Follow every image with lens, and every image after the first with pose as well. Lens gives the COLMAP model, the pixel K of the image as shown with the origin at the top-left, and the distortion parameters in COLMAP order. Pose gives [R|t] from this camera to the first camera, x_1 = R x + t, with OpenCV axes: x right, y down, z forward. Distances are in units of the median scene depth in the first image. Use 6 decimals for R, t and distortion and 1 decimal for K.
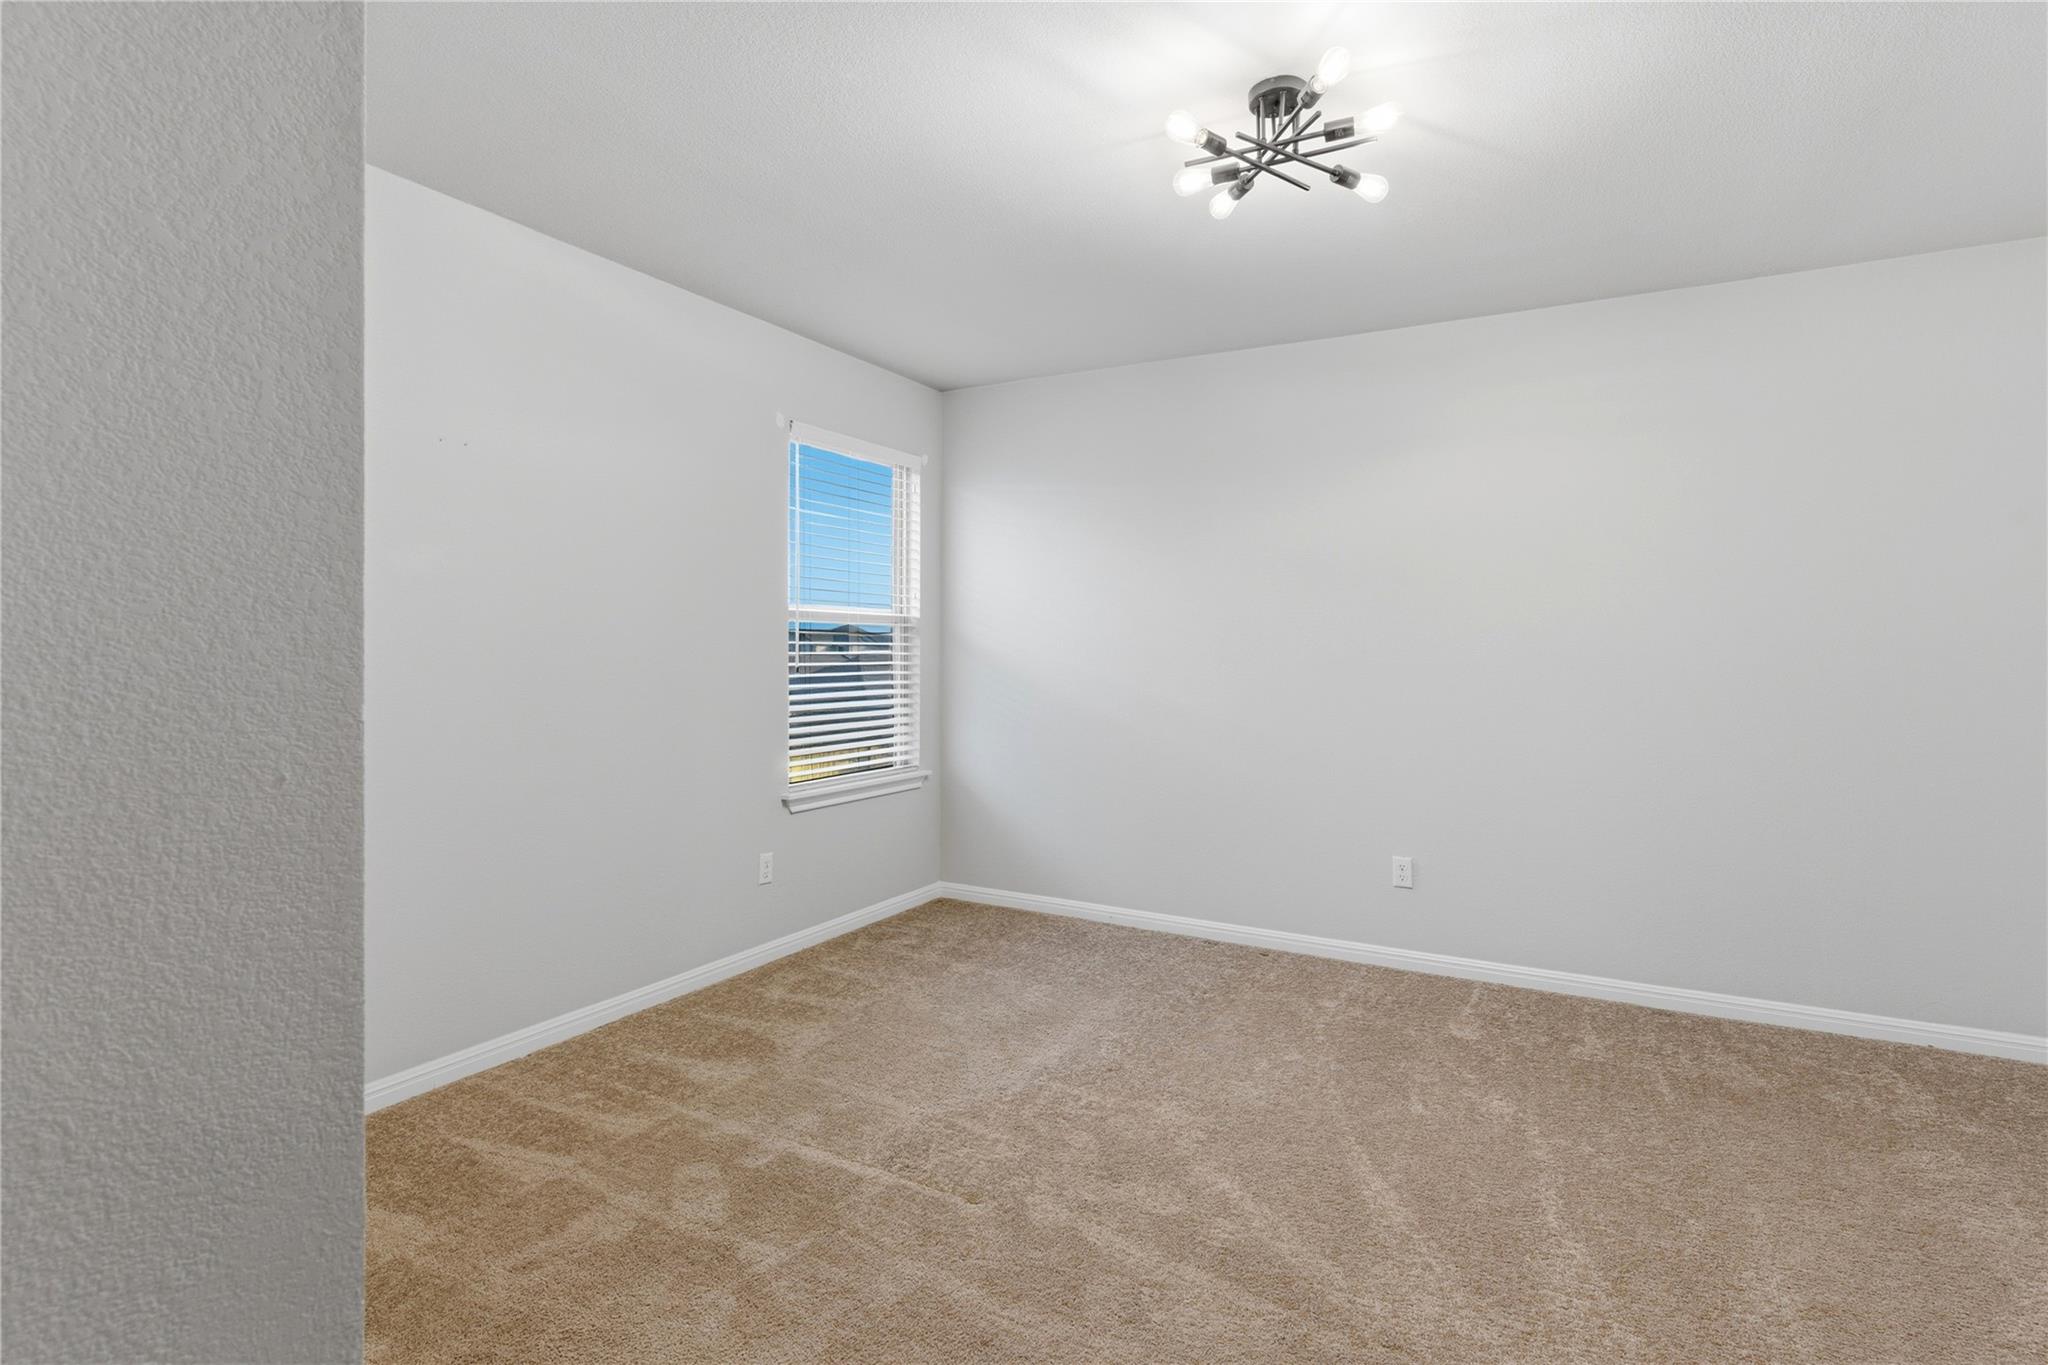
lens RADIAL K [[1000.4, 0, 1024.9], [0, 1000.4, 671.7], [0, 0, 1]] dist [-0.000522, -0.004664]
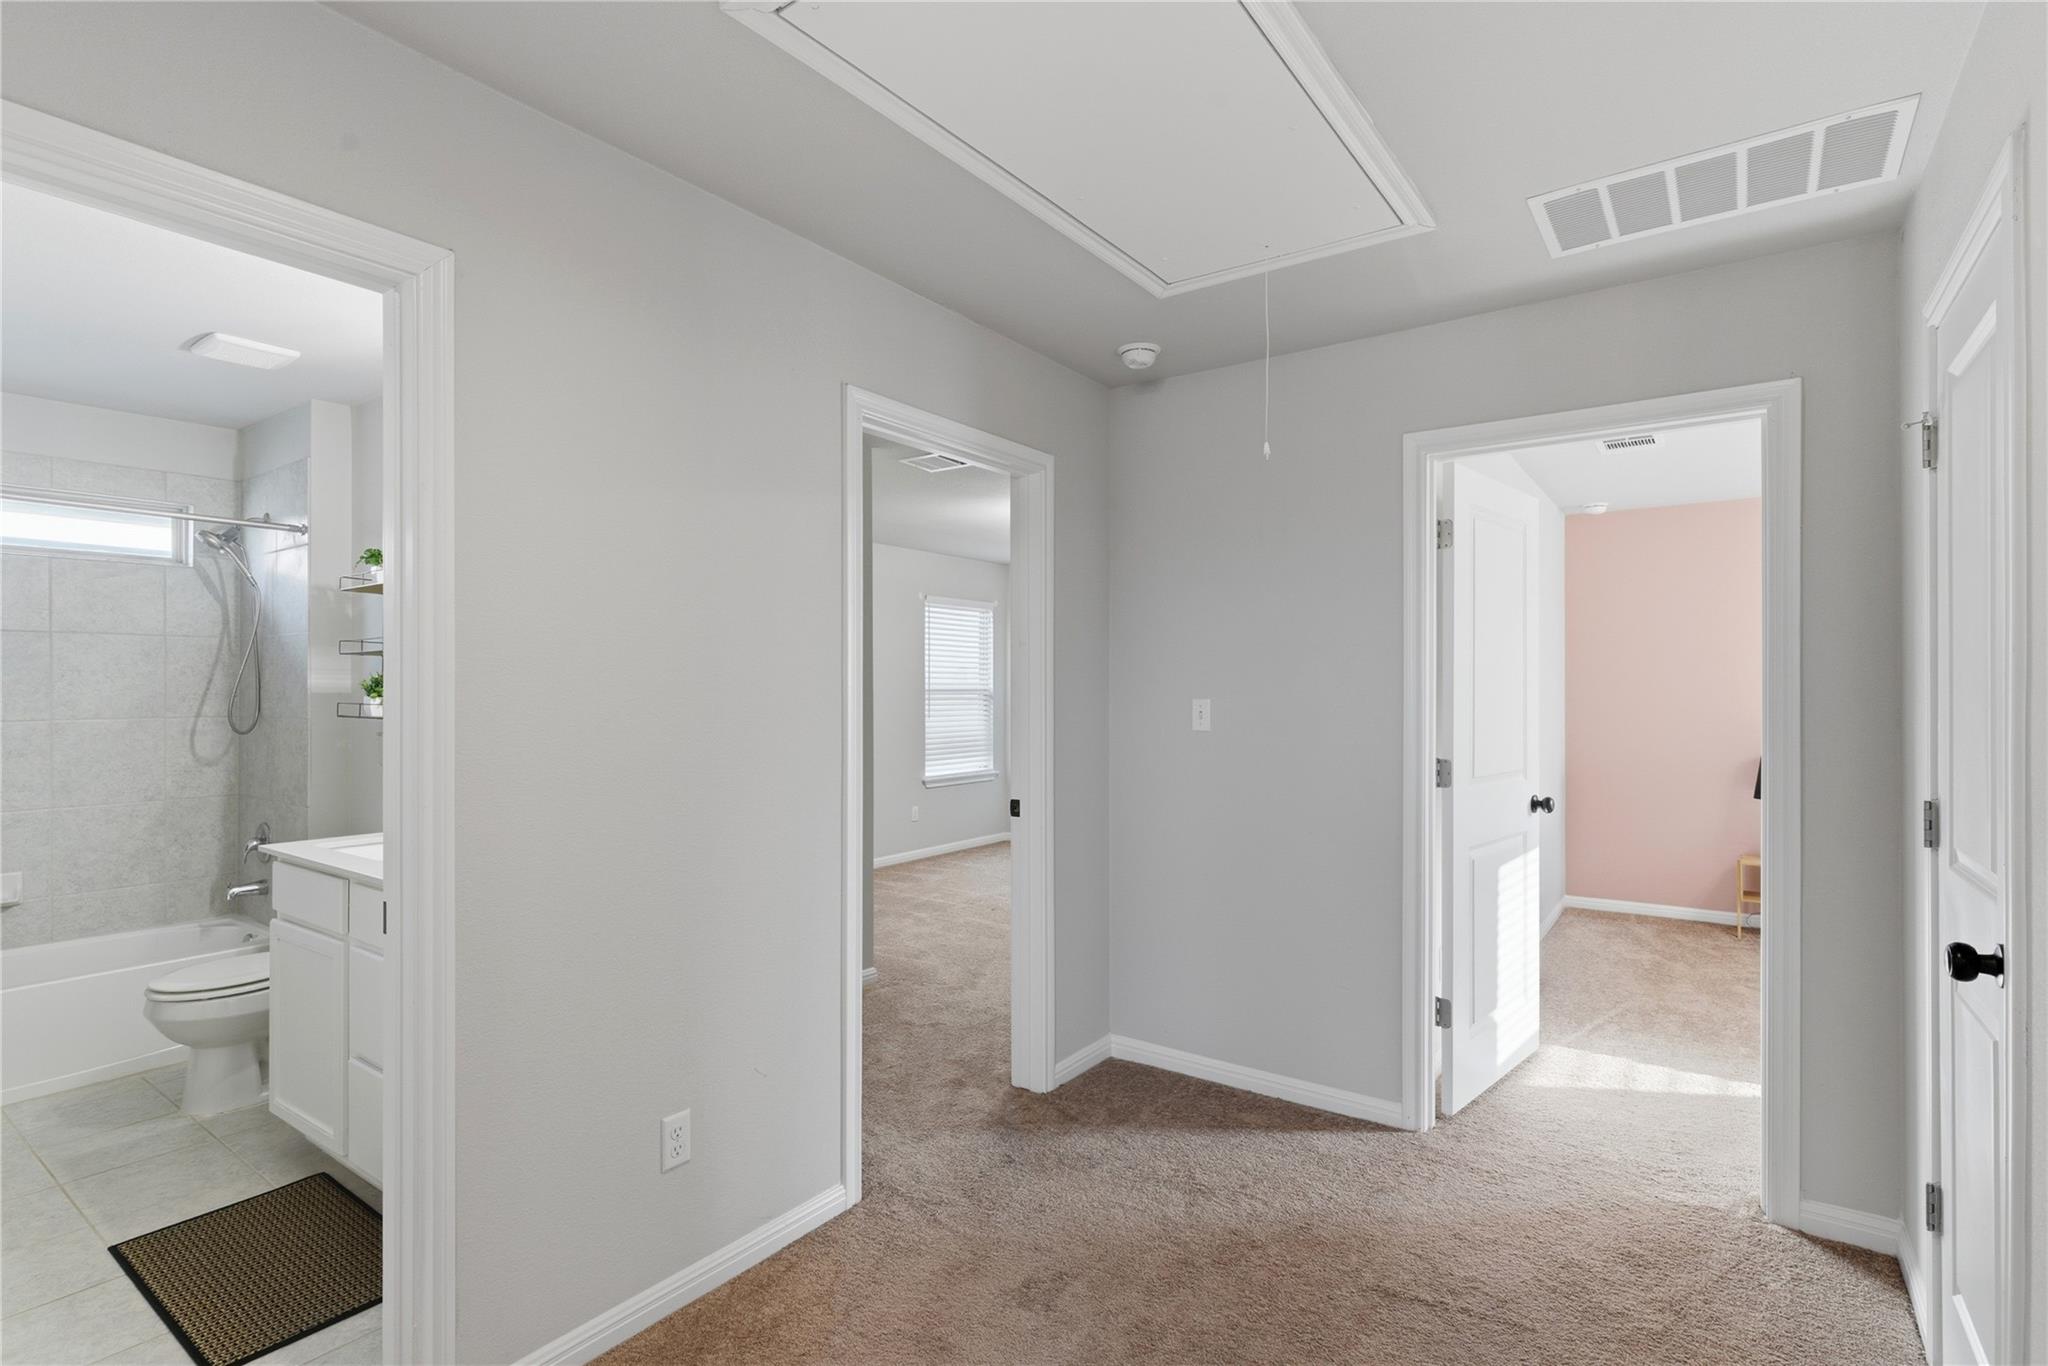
lens RADIAL K [[1000.4, 0, 1019.5], [0, 1000.4, 690.2], [0, 0, 1]] dist [-0.000522, -0.004664]
pose [[0.992433, -0.008026, -0.122527, 0.239902], [0.005591, 0.999780, -0.020203, -0.019635], [0.122662, 0.019365, 0.992260, -1.171769]]
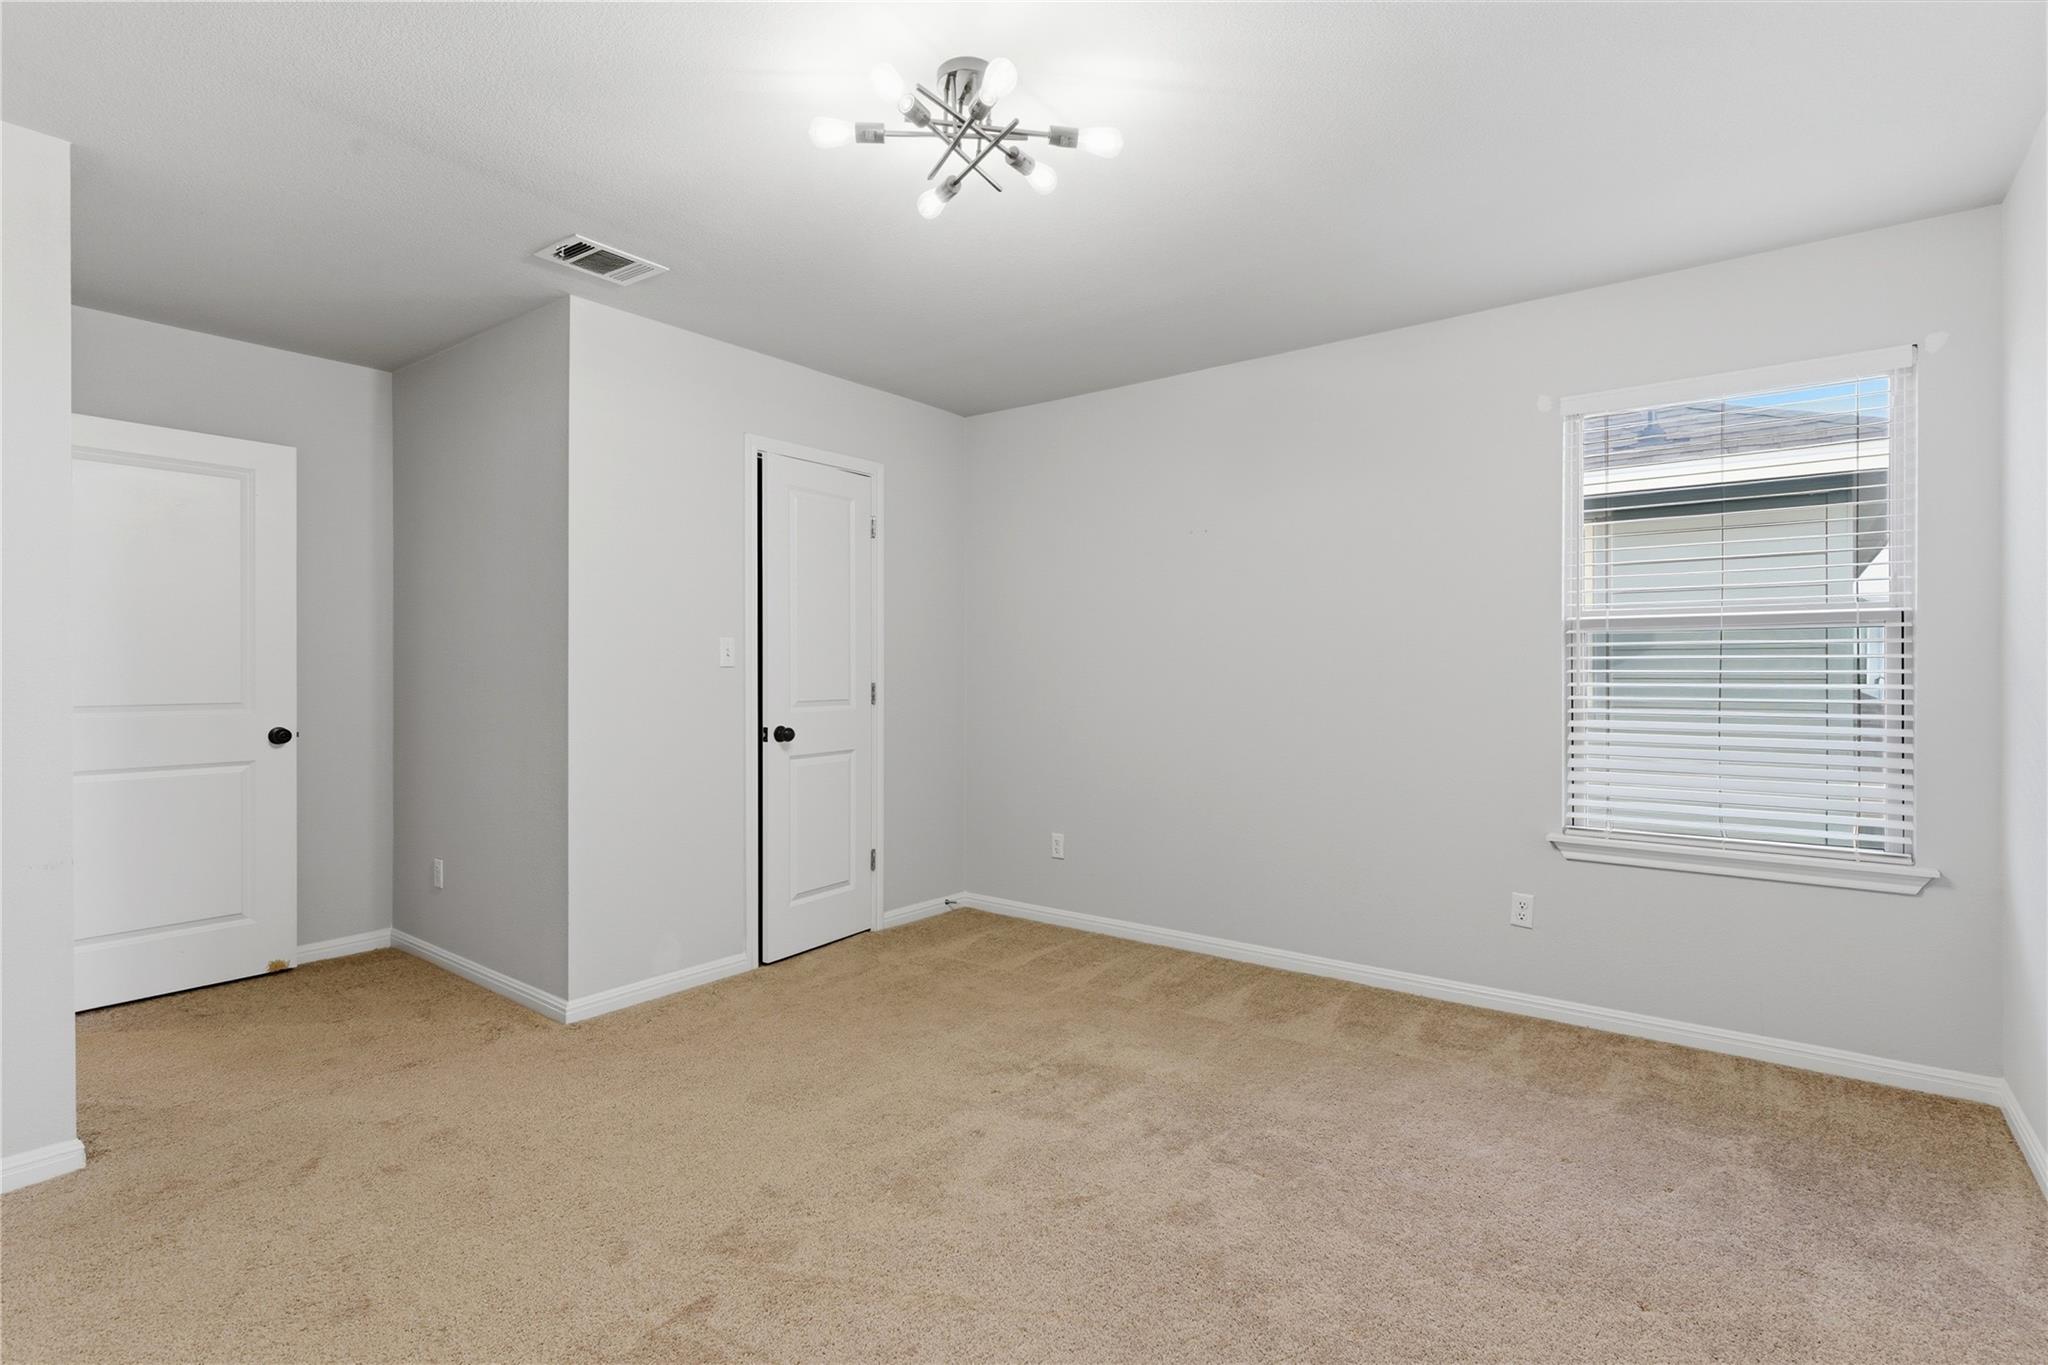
lens RADIAL K [[1000.4, 0, 1021.3], [0, 1000.4, 675.1], [0, 0, 1]] dist [-0.000522, -0.004664]
pose [[-0.147915, 0.007008, -0.988975, 0.790135], [-0.017384, 0.999802, 0.009685, -0.016622], [0.988847, 0.018625, -0.147763, 0.778484]]
